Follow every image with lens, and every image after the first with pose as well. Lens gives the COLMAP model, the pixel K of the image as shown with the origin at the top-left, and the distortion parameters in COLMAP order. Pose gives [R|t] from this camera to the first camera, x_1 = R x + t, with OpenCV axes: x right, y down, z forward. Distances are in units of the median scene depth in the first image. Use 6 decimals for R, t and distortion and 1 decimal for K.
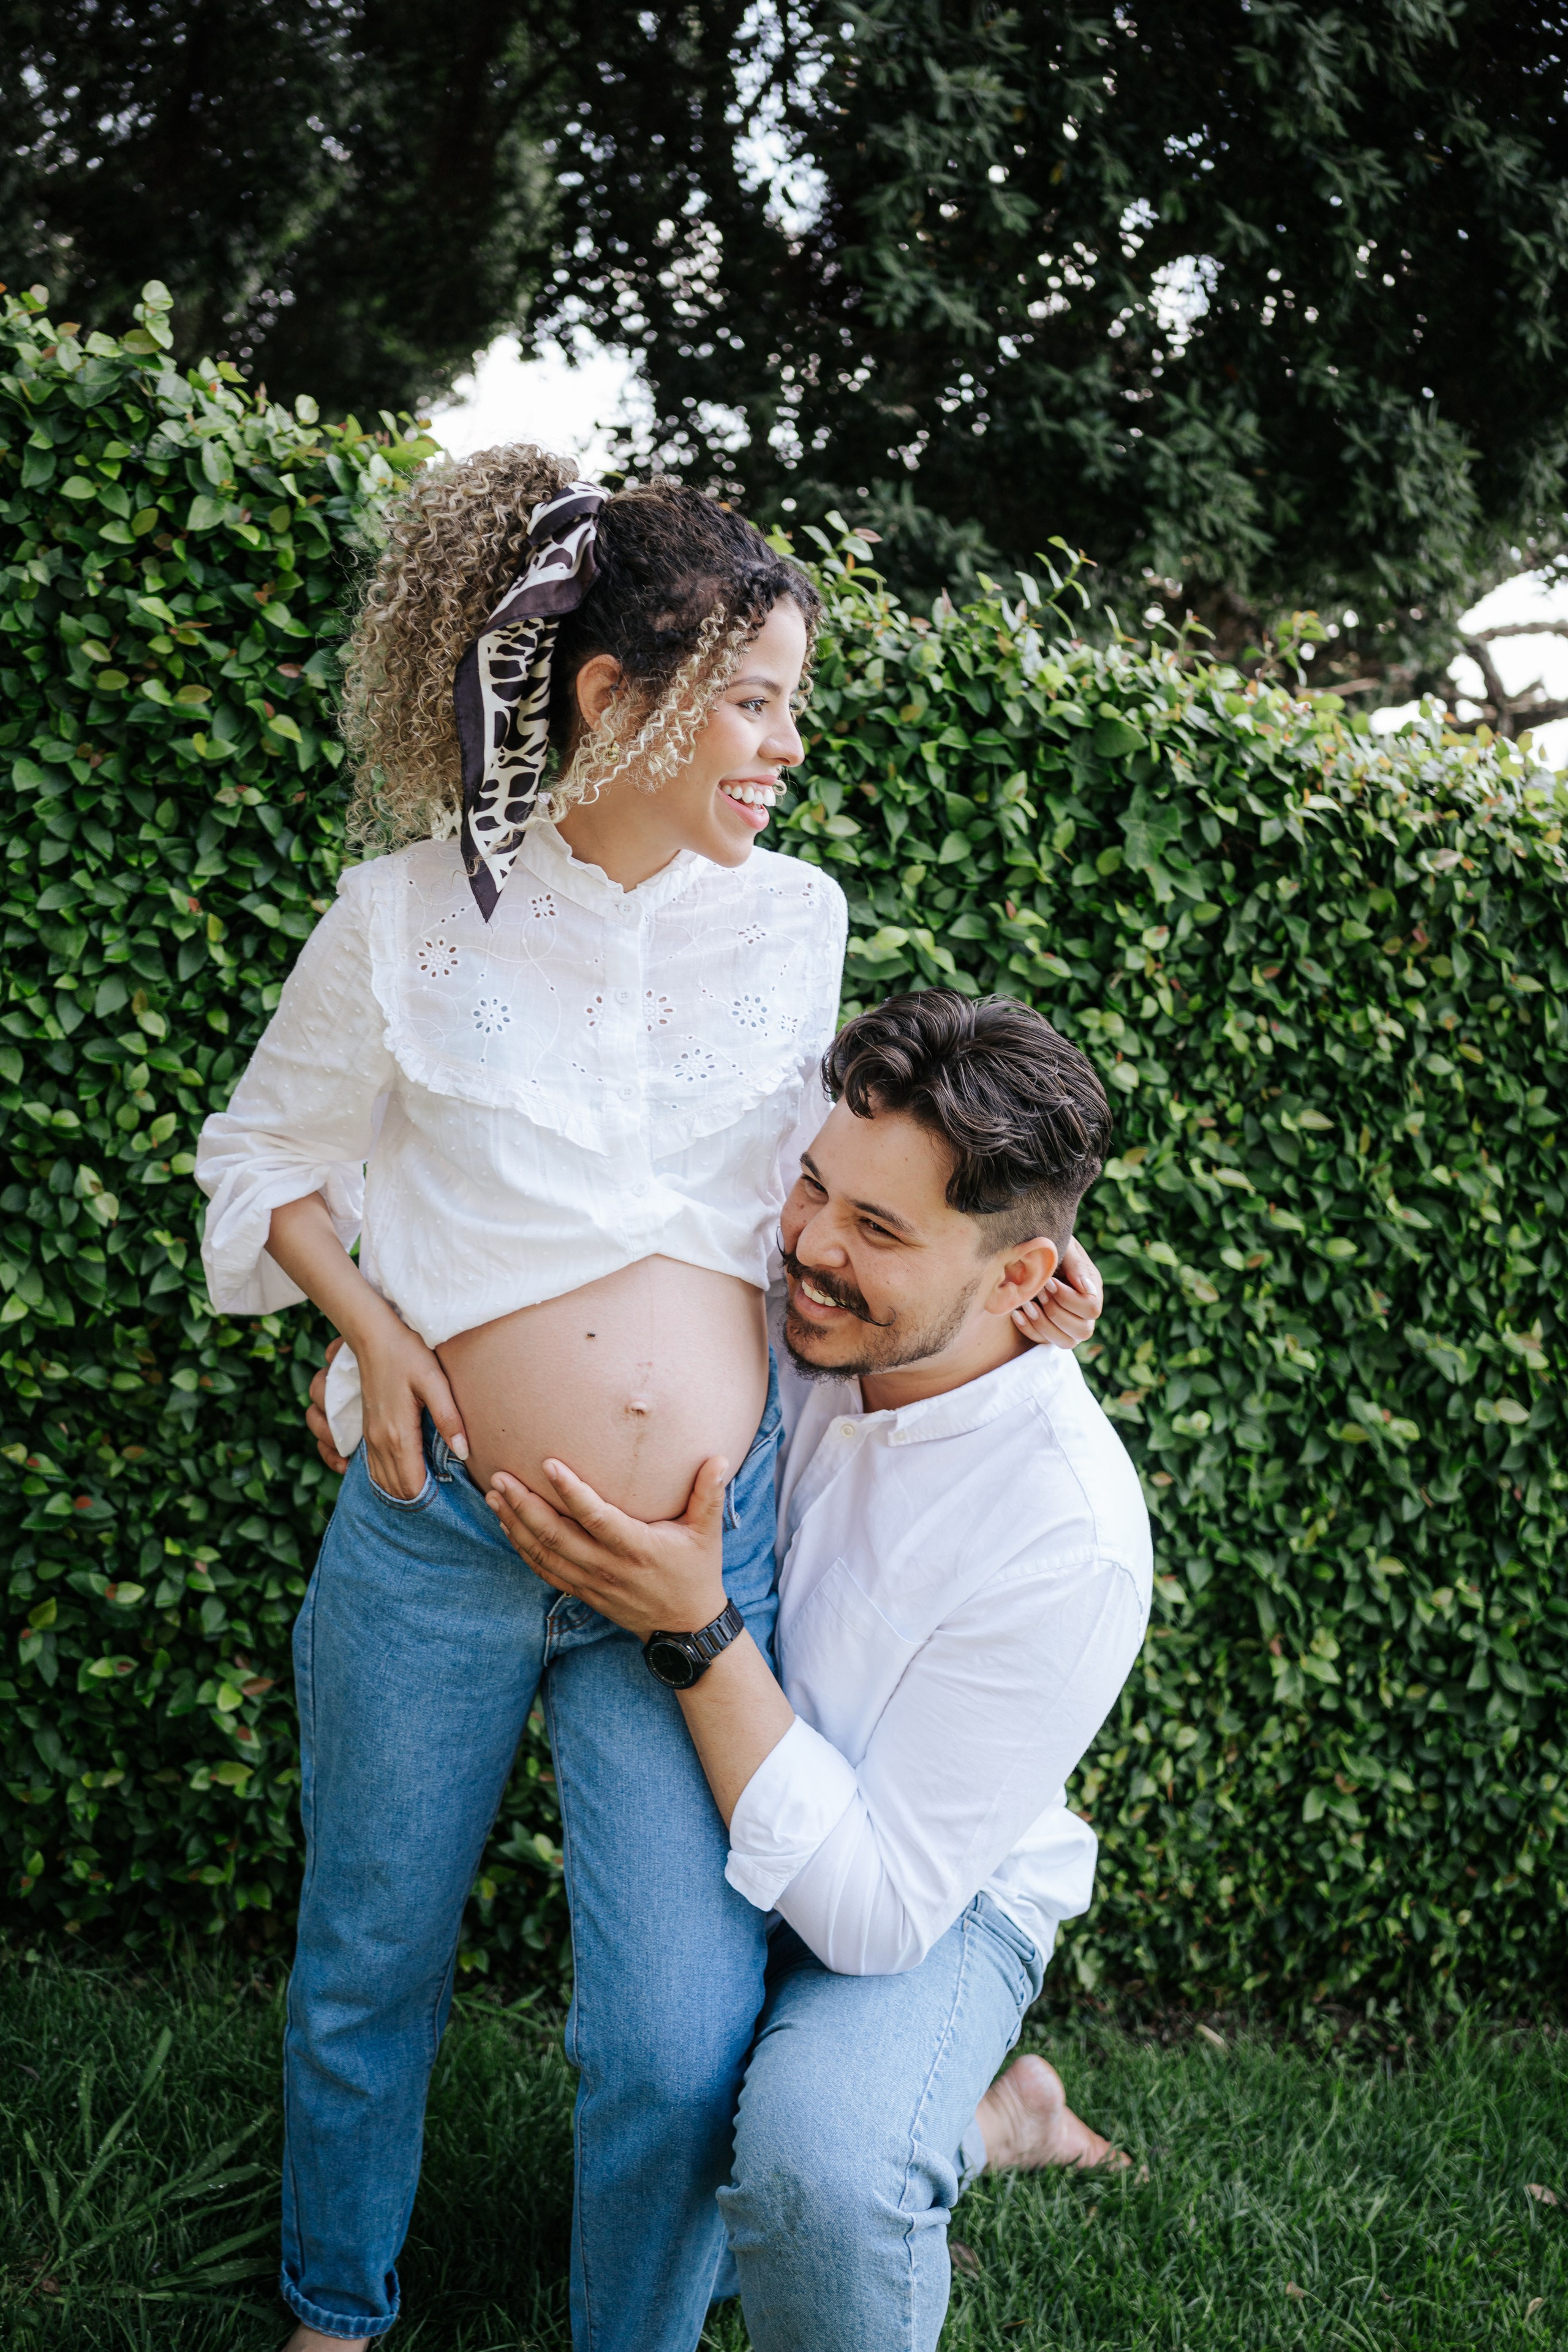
lens RADIAL K [[2338.1, 0, 782.6], [0, 2338.1, 1167.7], [0, 0, 1]] dist [-0.039887, 0.000000]
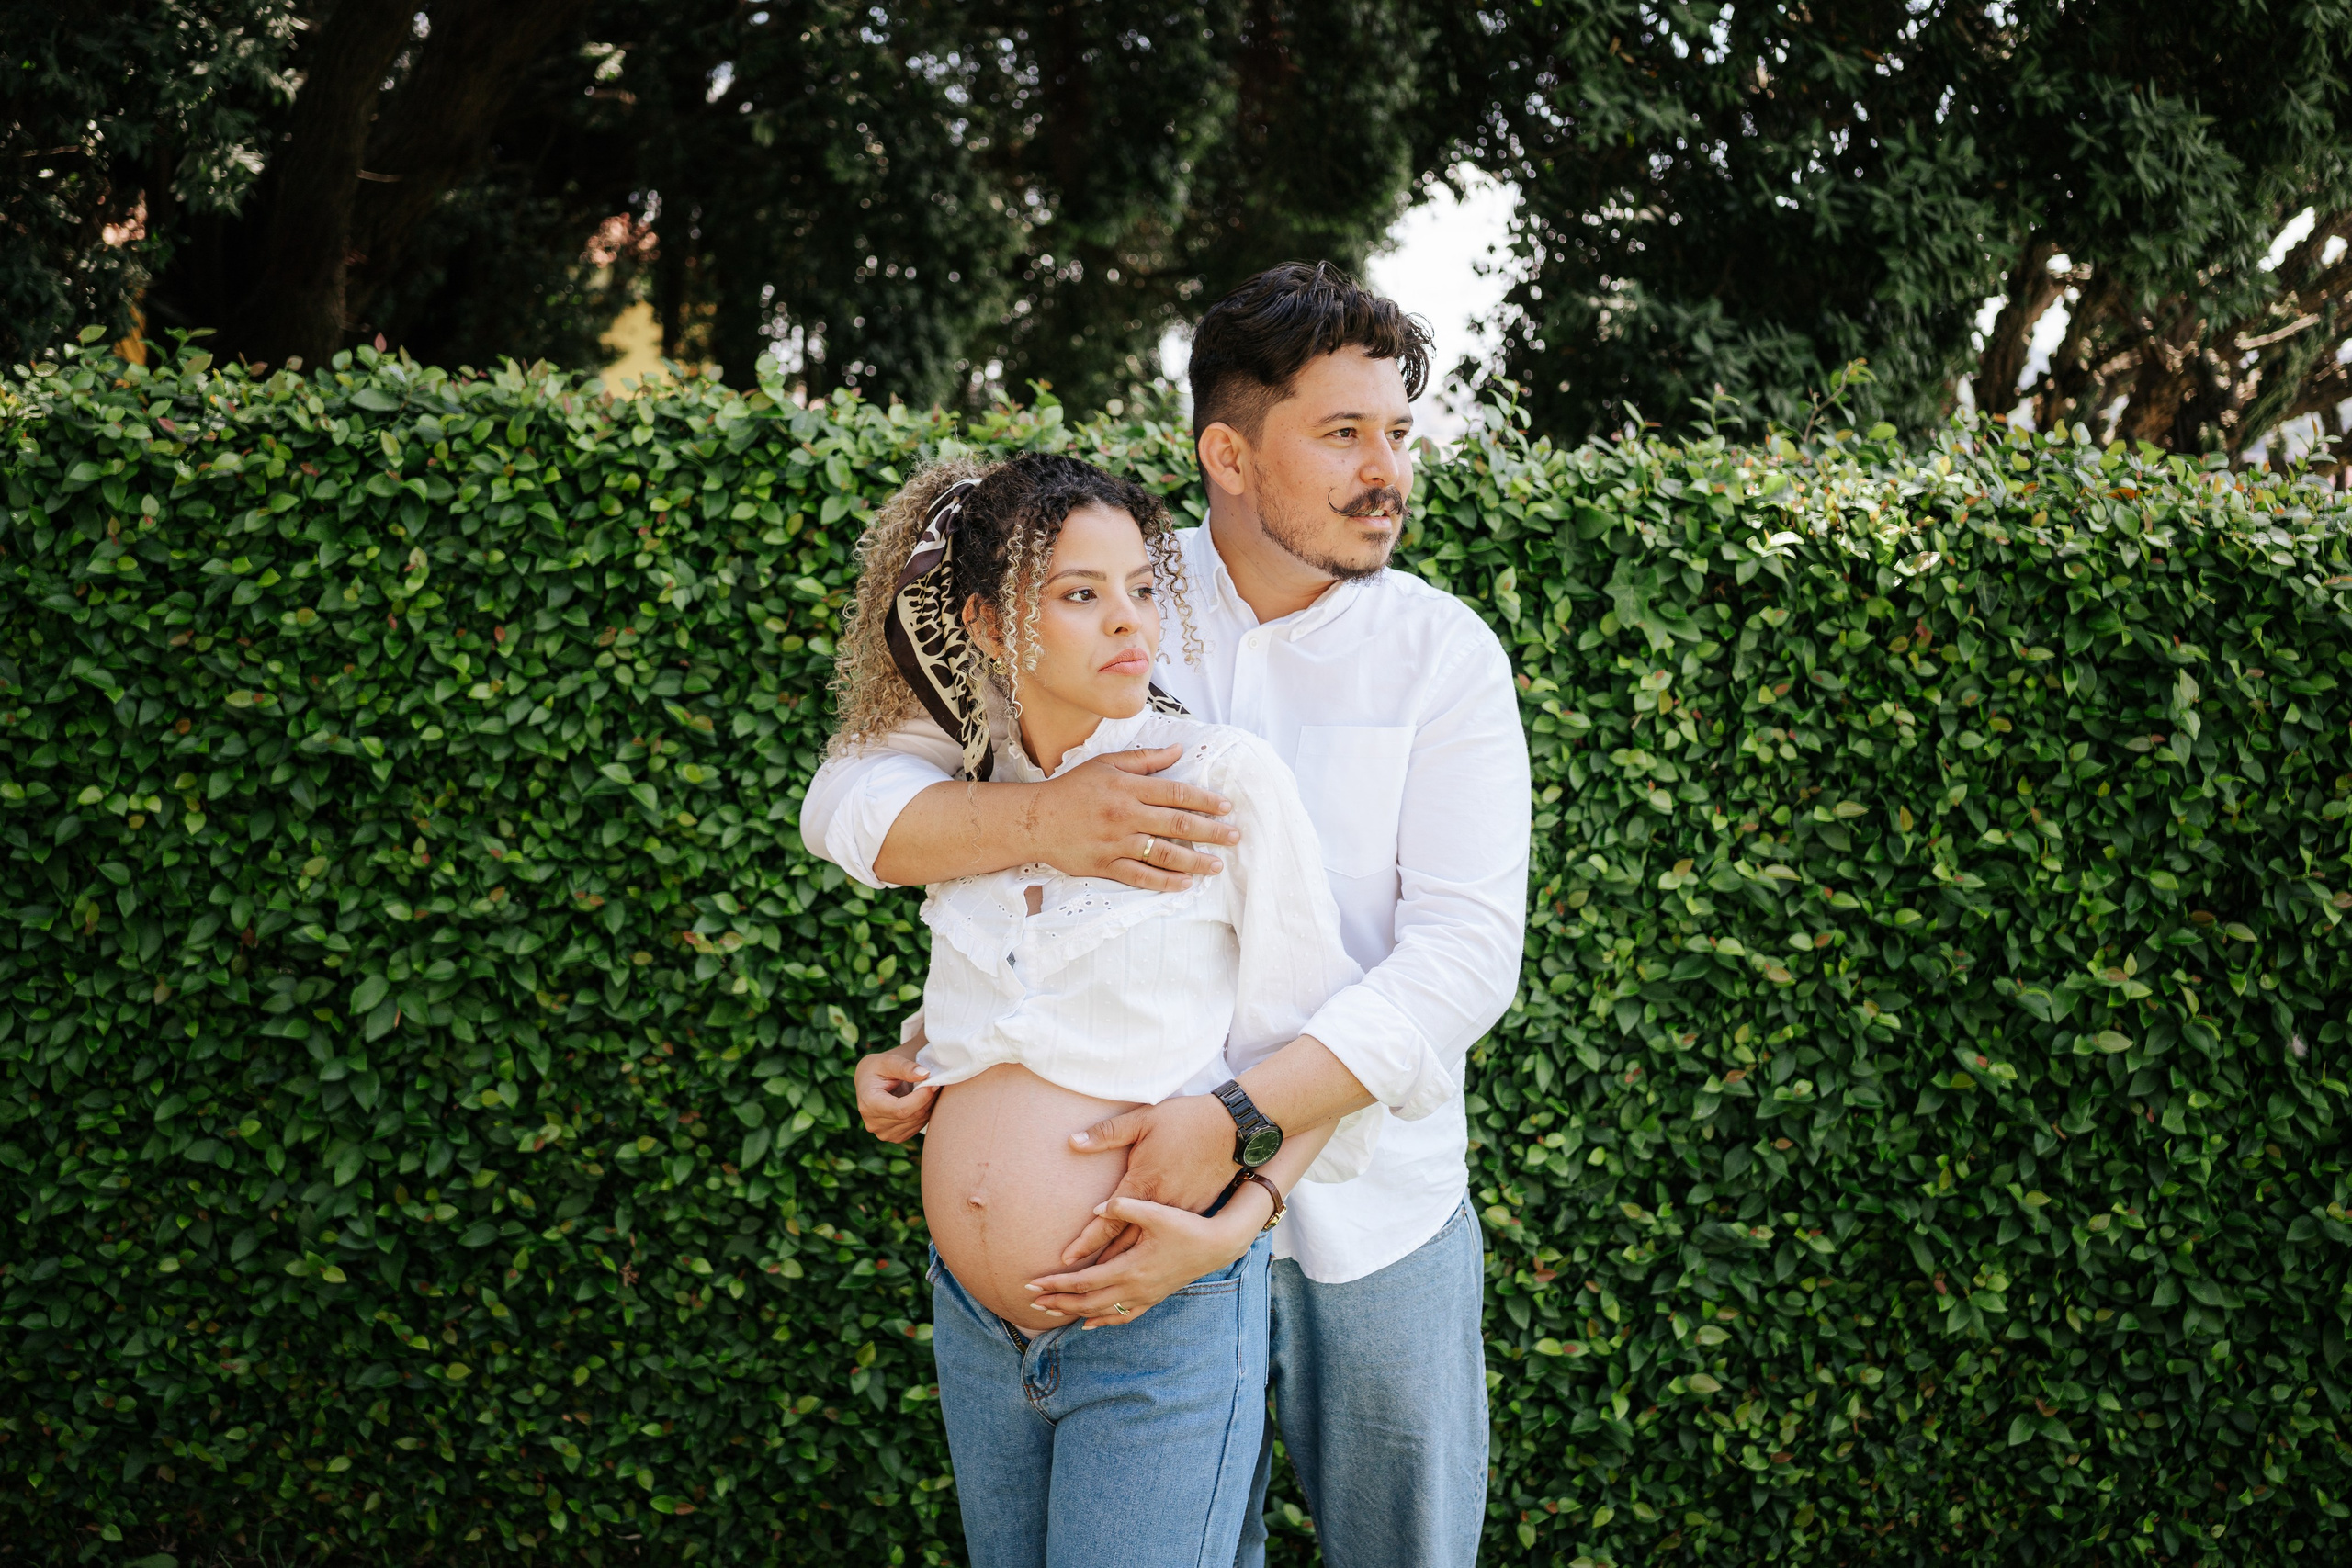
lens RADIAL K [[2337.9, 0, 1173.8], [0, 2337.9, 787.1], [0, 0, 1]] dist [-0.039887, 0.000000]
pose [[0.939337, -0.171684, -0.296935, 0.269677], [0.147676, 0.983798, -0.101655, 0.037201], [0.309577, 0.051638, 0.949471, -0.184472]]
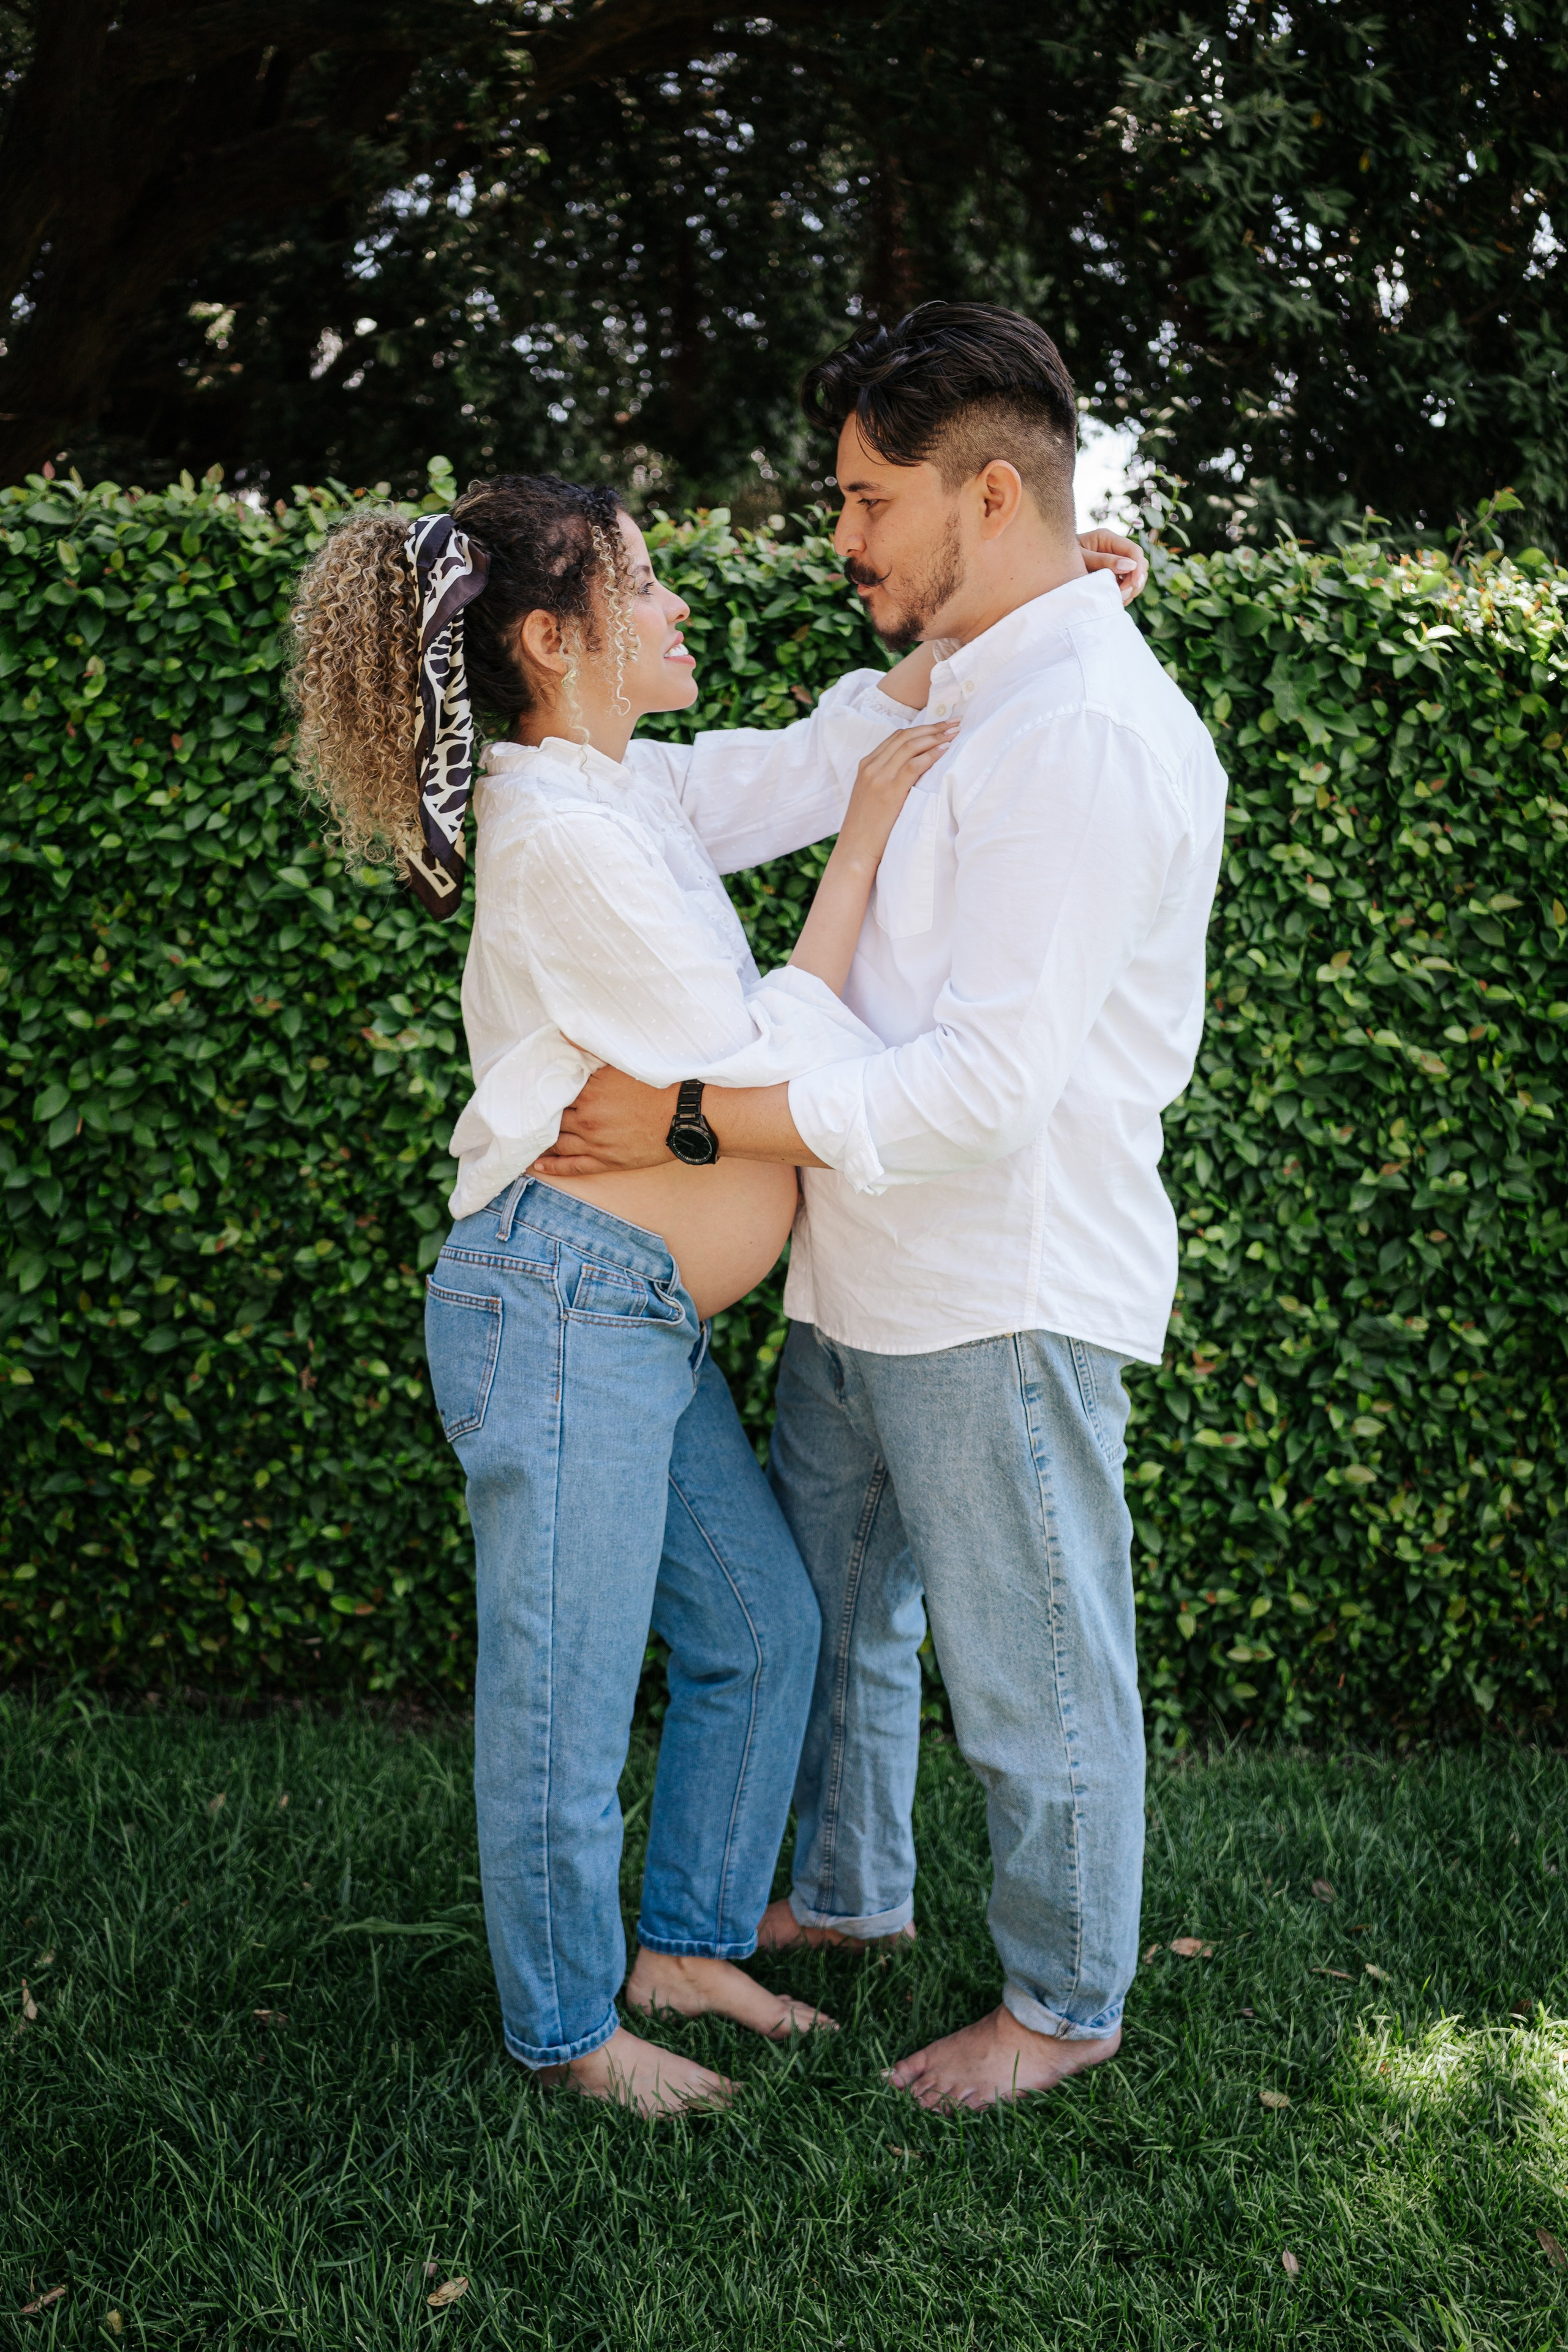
lens RADIAL K [[2338.1, 0, 770.8], [0, 2338.1, 1176.2], [0, 0, 1]] dist [-0.039887, 0.000000]
pose [[0.937263, -0.168164, -0.305385, 0.226990], [0.154590, 0.985616, -0.068287, 0.142164], [0.312476, 0.016794, 0.949777, -0.214458]]
